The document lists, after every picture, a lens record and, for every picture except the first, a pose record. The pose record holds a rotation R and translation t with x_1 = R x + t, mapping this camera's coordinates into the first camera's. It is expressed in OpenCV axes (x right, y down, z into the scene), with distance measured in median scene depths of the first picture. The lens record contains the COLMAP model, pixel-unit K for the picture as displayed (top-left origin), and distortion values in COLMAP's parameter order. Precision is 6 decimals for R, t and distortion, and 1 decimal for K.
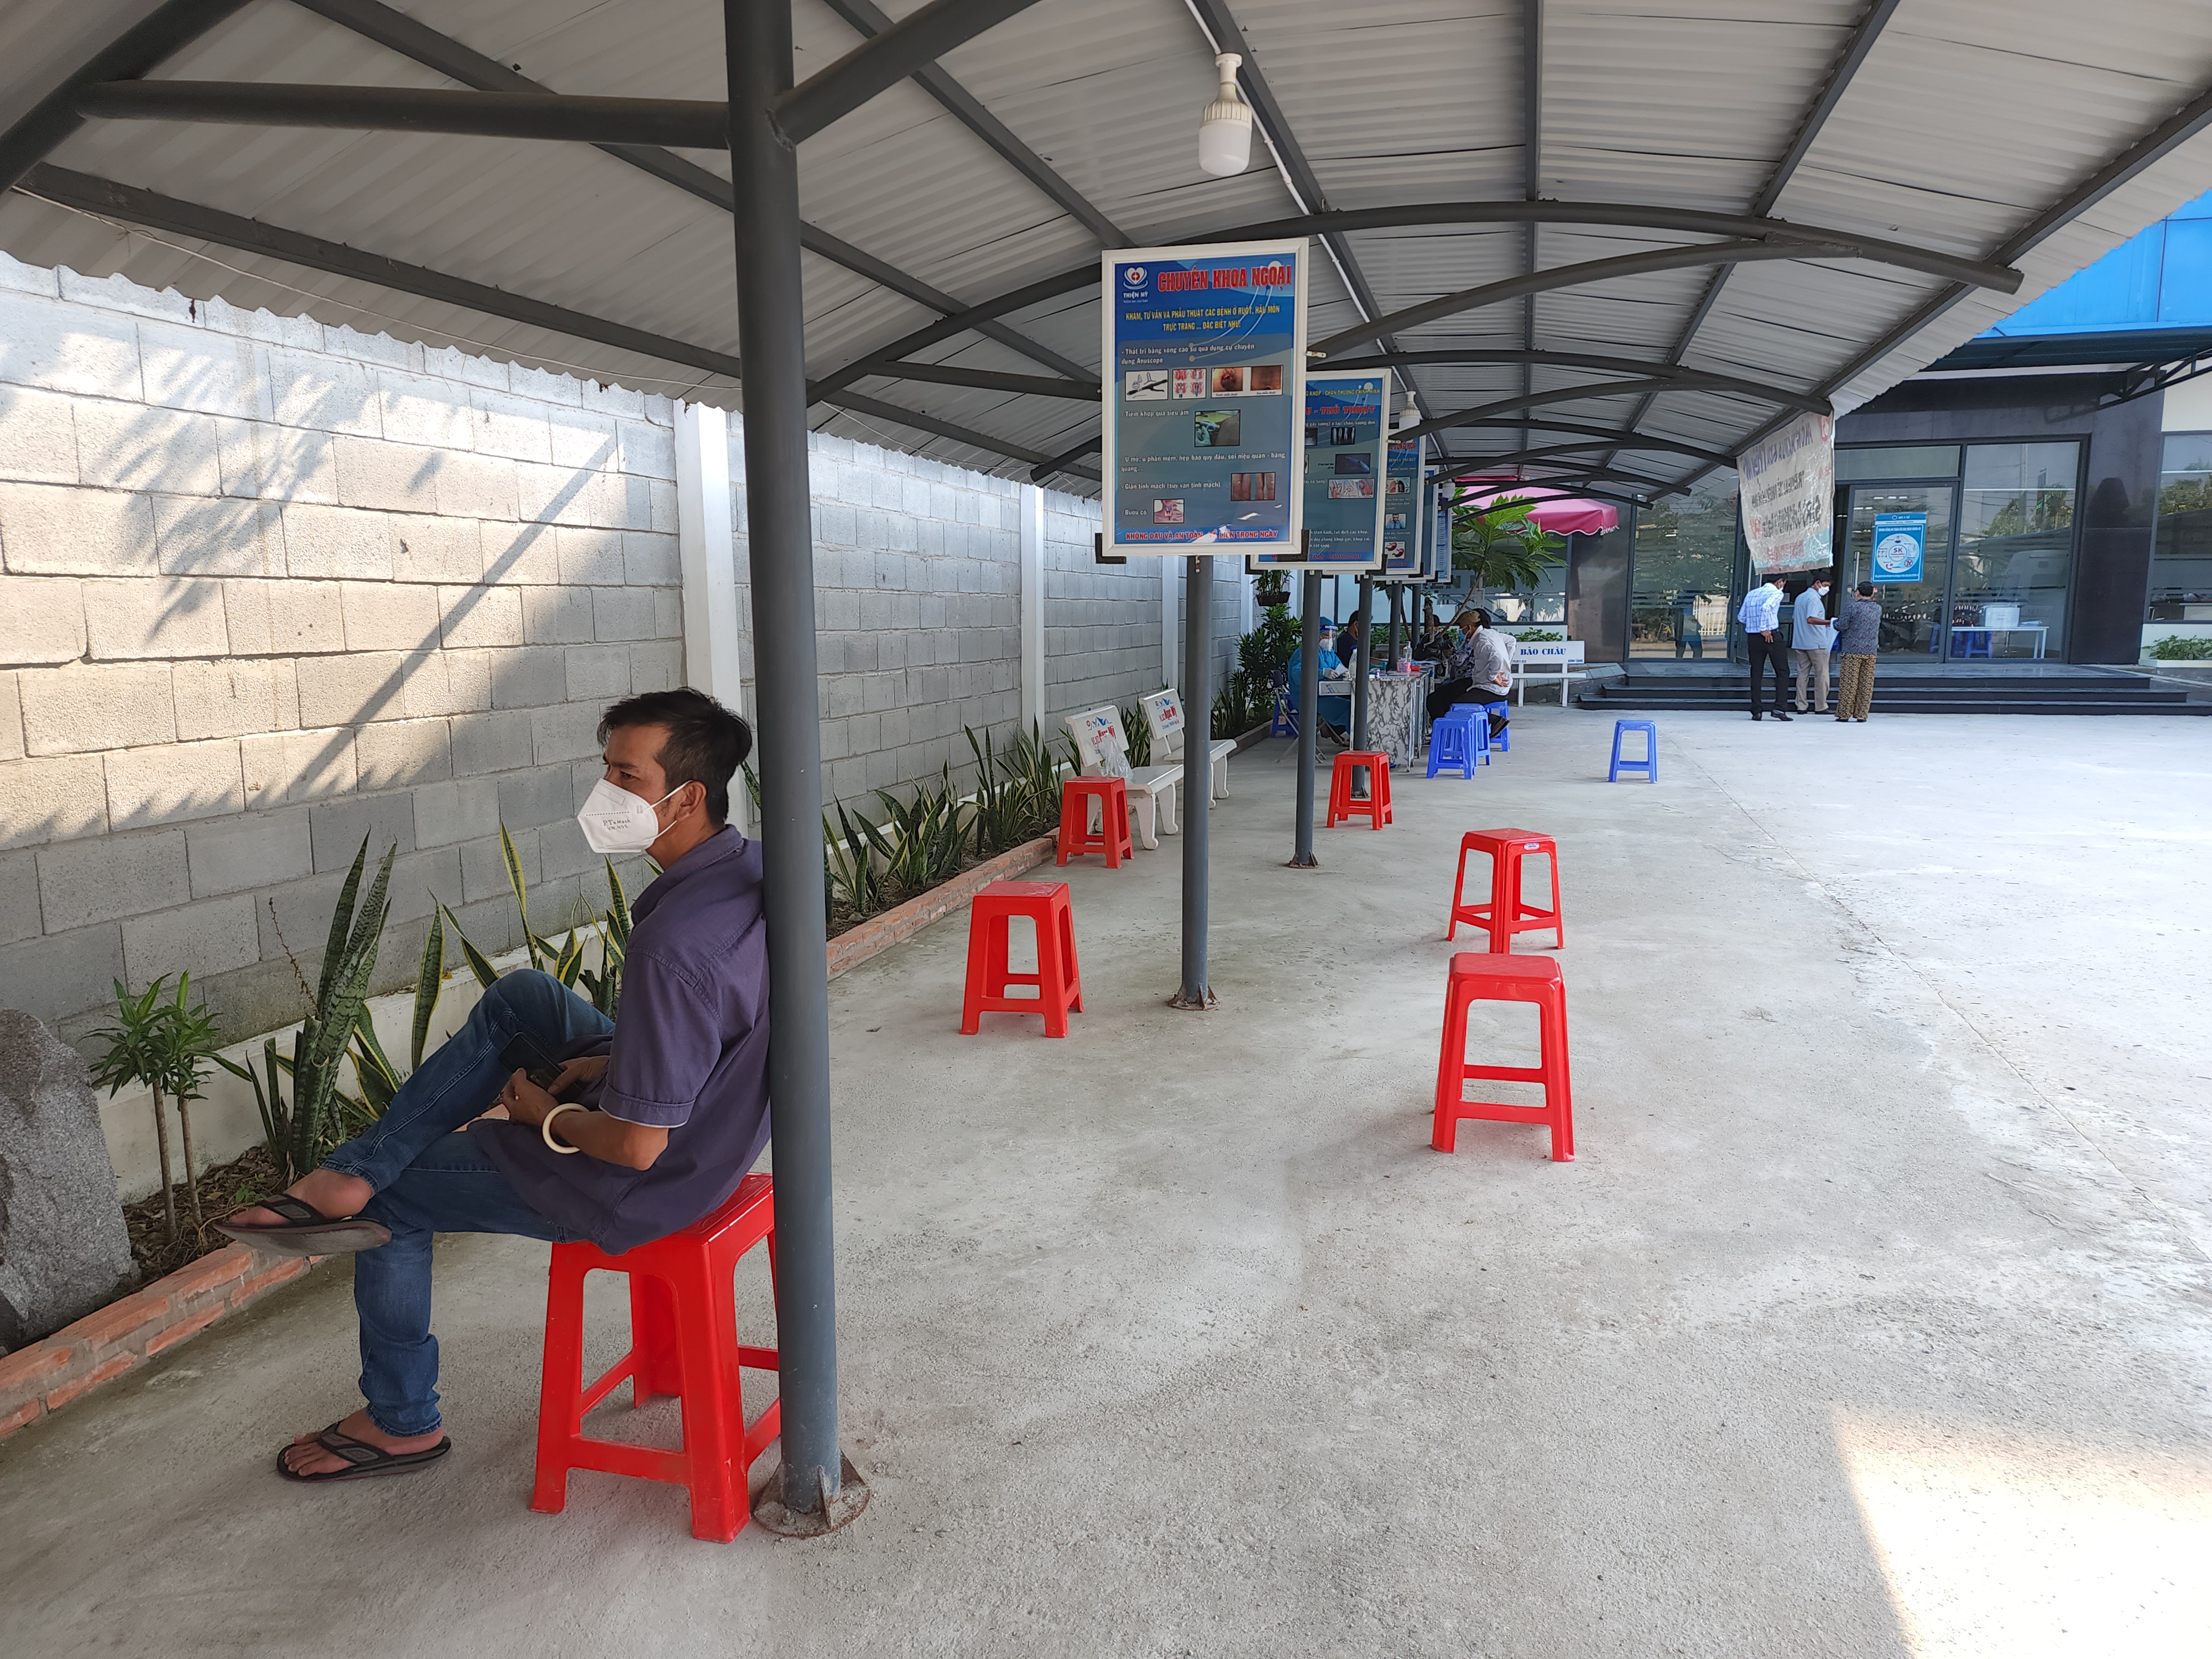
lens RADIAL K [[1427.2, 0, 1109.3], [0, 1427.2, 879.9], [0, 0, 1]] dist [-0.000799, 0.001900]
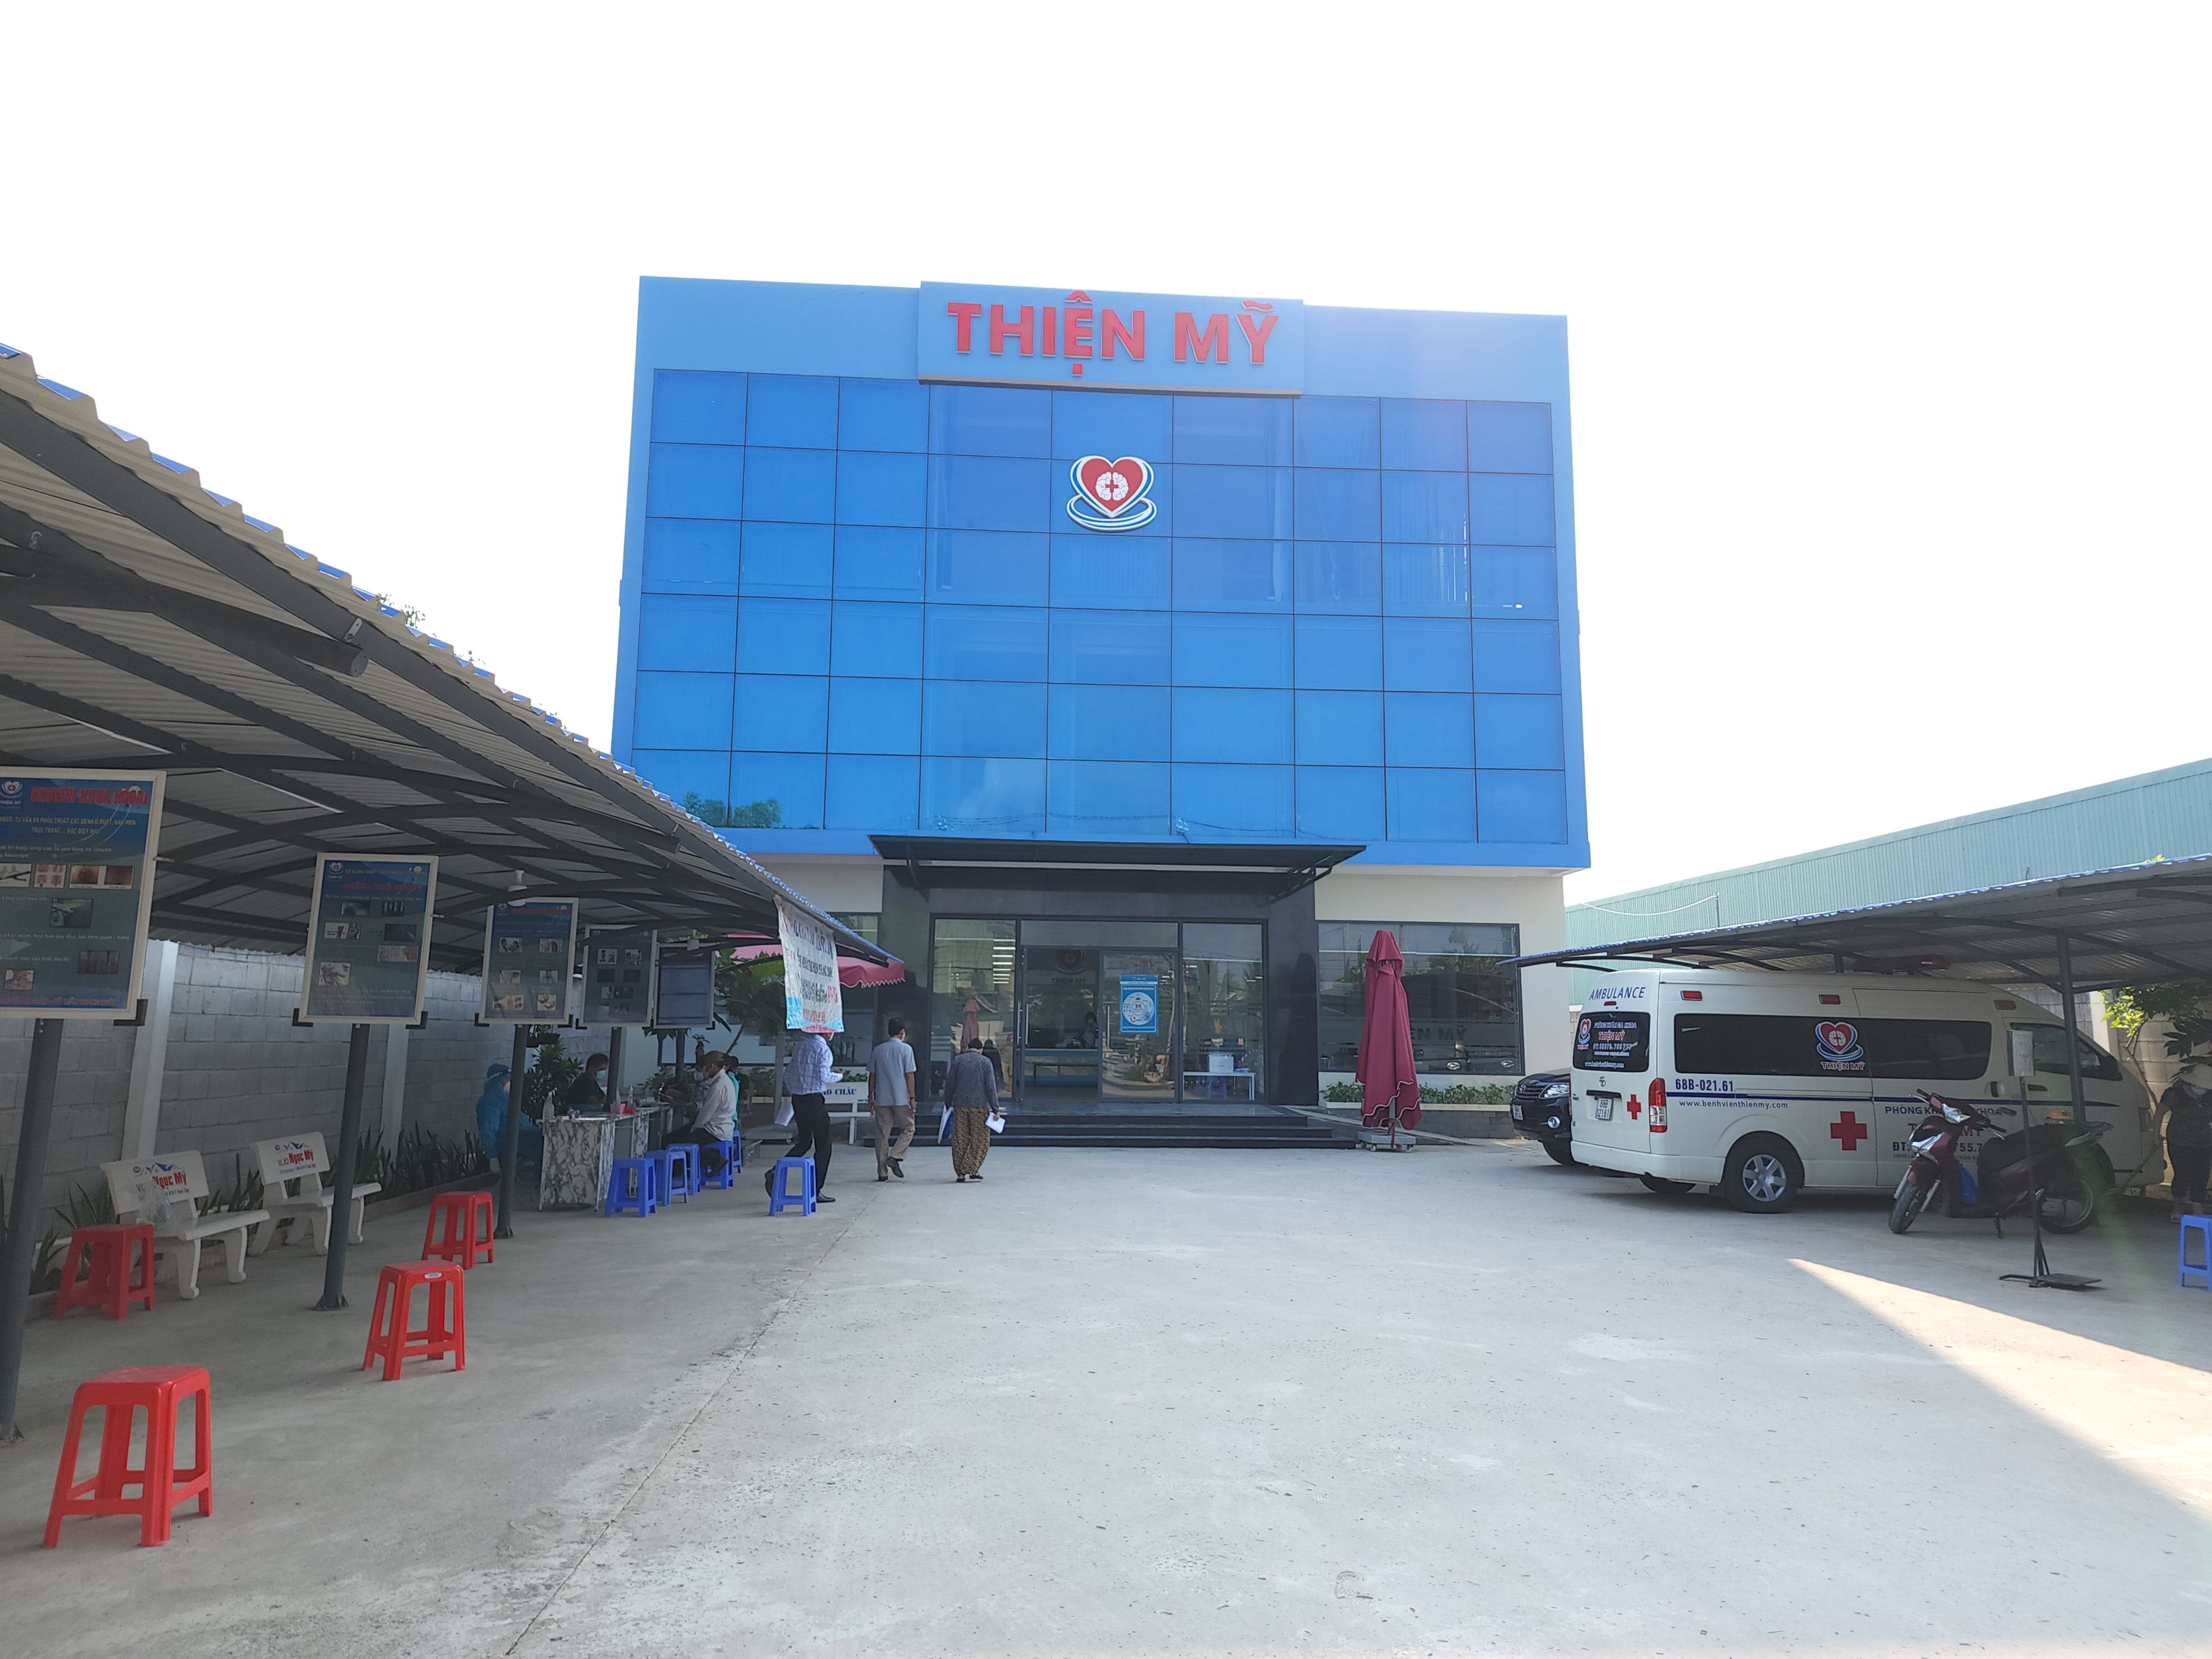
lens RADIAL K [[1447.7, 0, 1106.0], [0, 1447.7, 829.5], [0, 0, 1]] dist [0.053655, -0.067622]
pose [[0.942794, 0.064305, 0.327117, 0.292675], [0.046383, 0.946376, -0.319722, 0.027182], [-0.330135, 0.316604, 0.889254, -0.231171]]
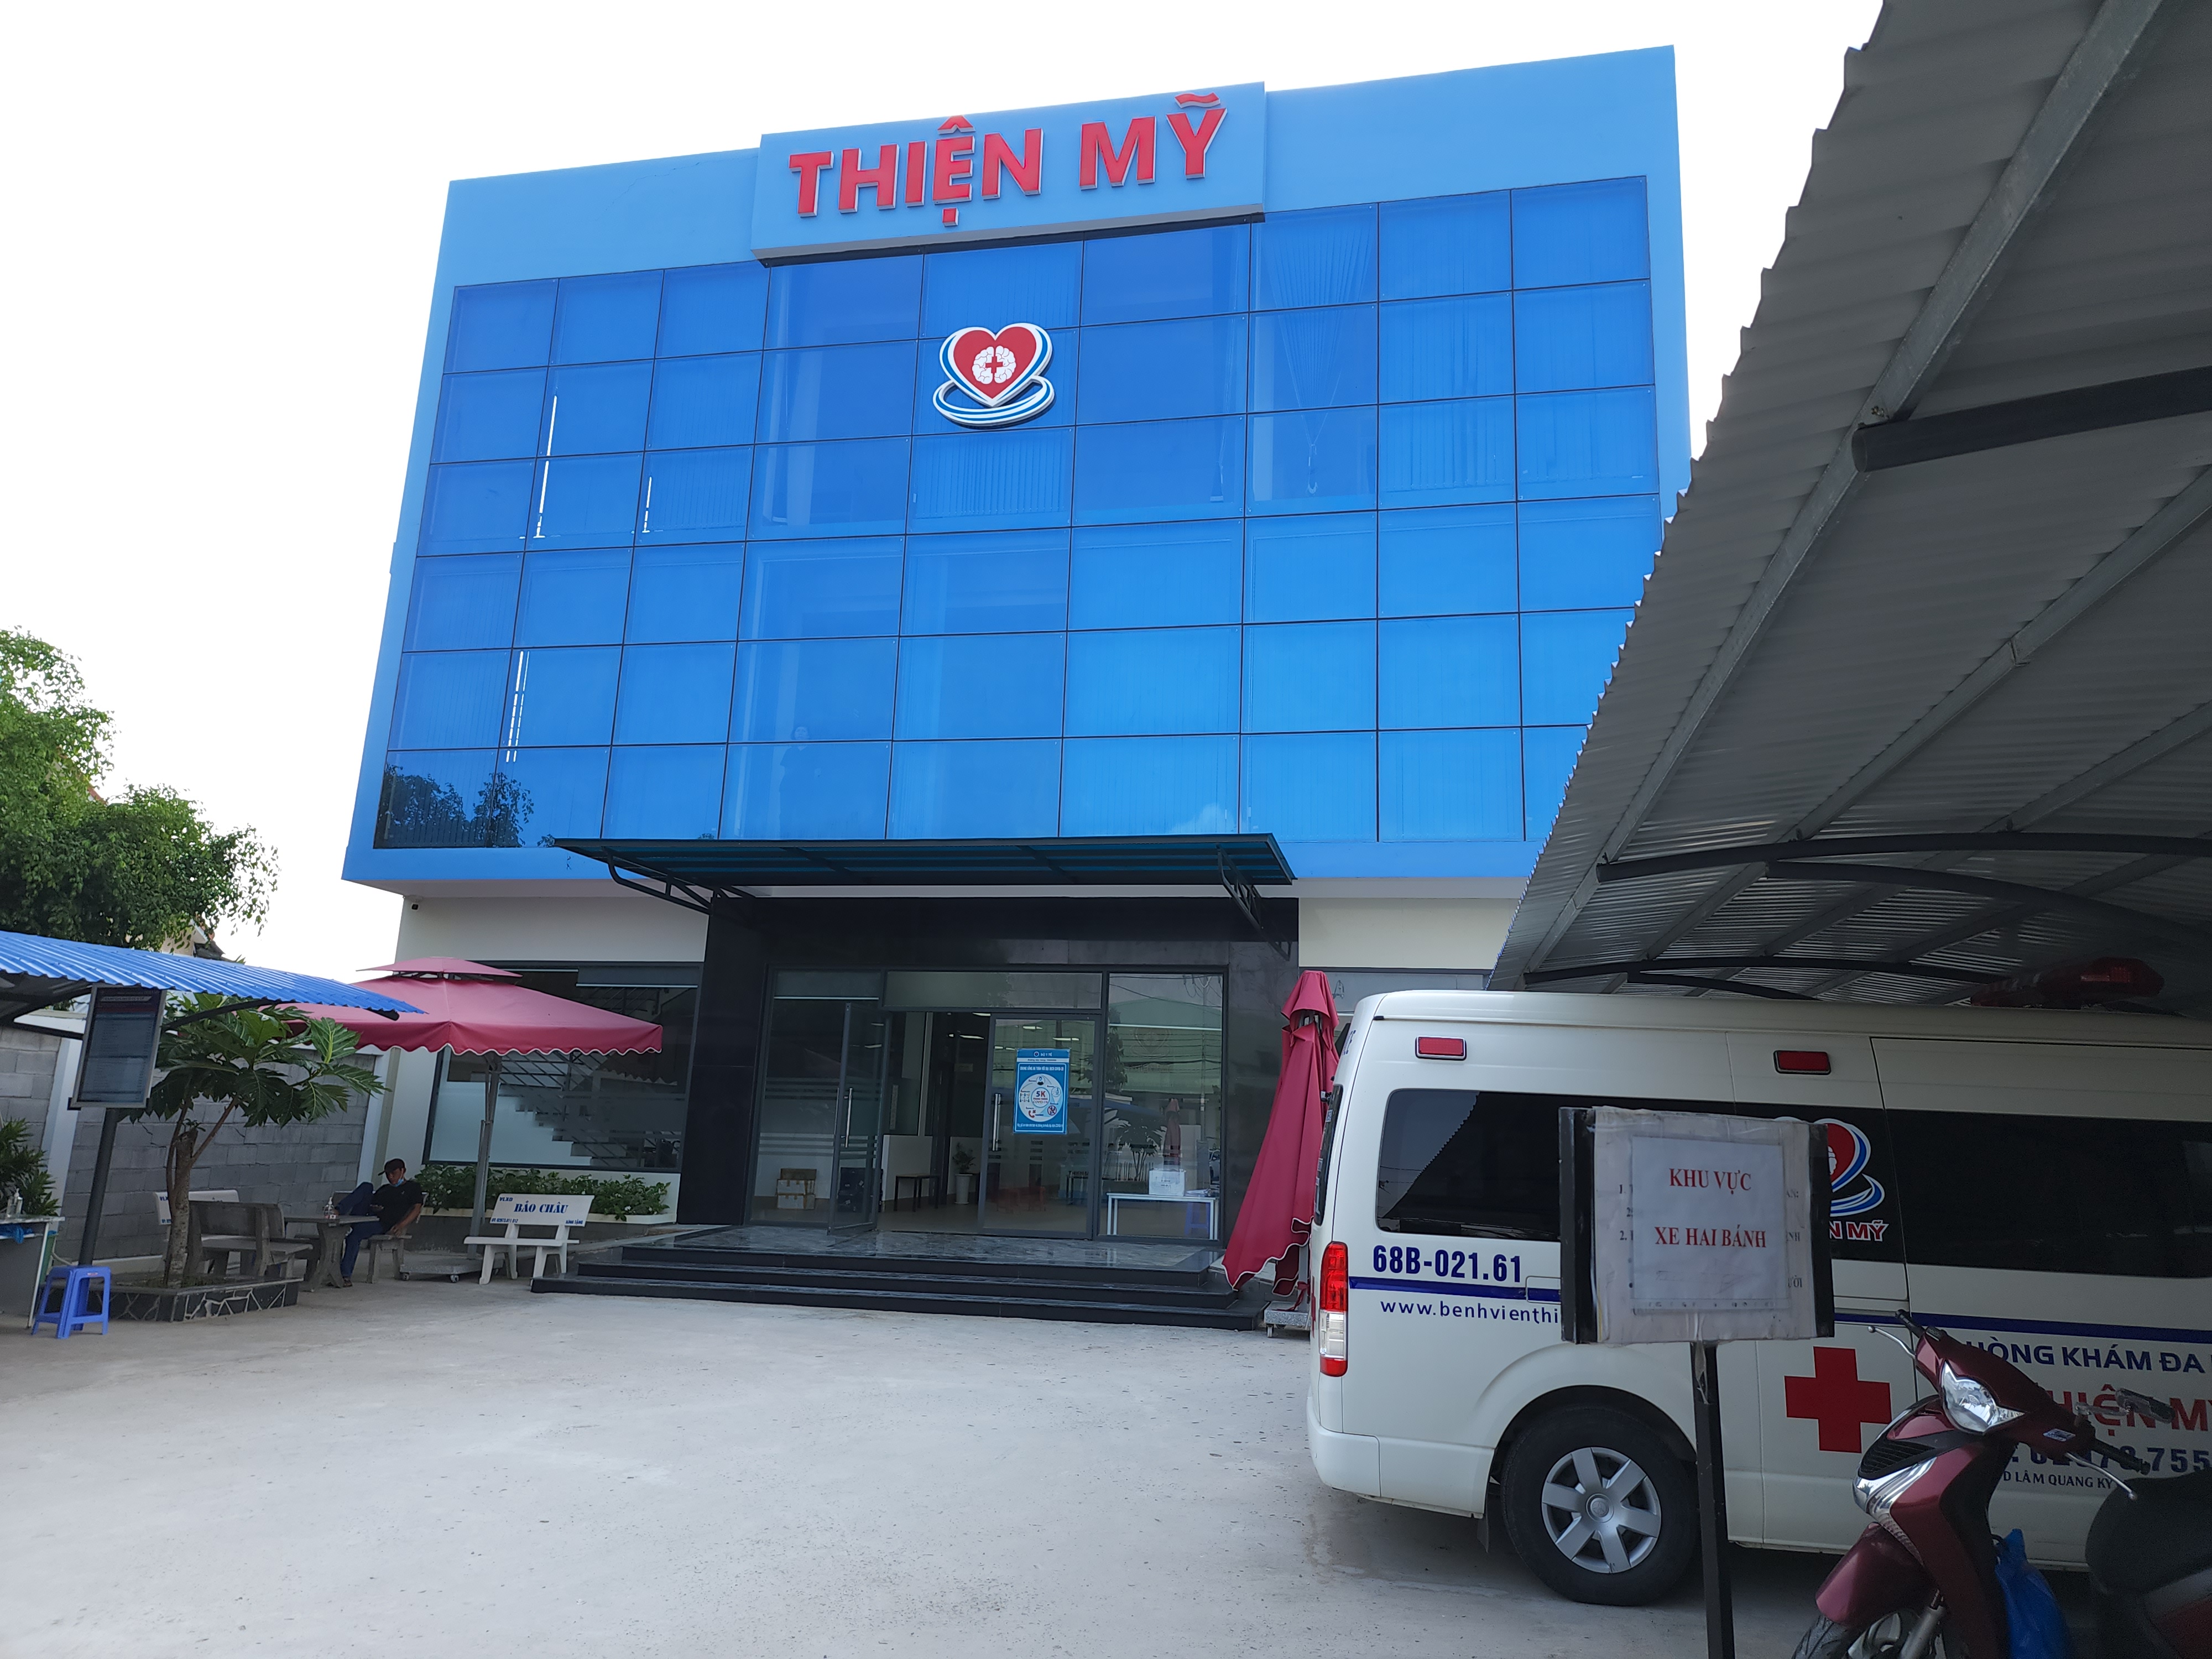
lens RADIAL K [[1500.6, 0, 1105.1], [0, 1500.6, 798.4], [0, 0, 1]] dist [0.048095, -0.053081]
pose [[0.996381, 0.055535, 0.064343, 1.208933], [-0.025091, 0.915466, -0.401612, -0.098046], [-0.081207, 0.398544, 0.913547, 0.341905]]
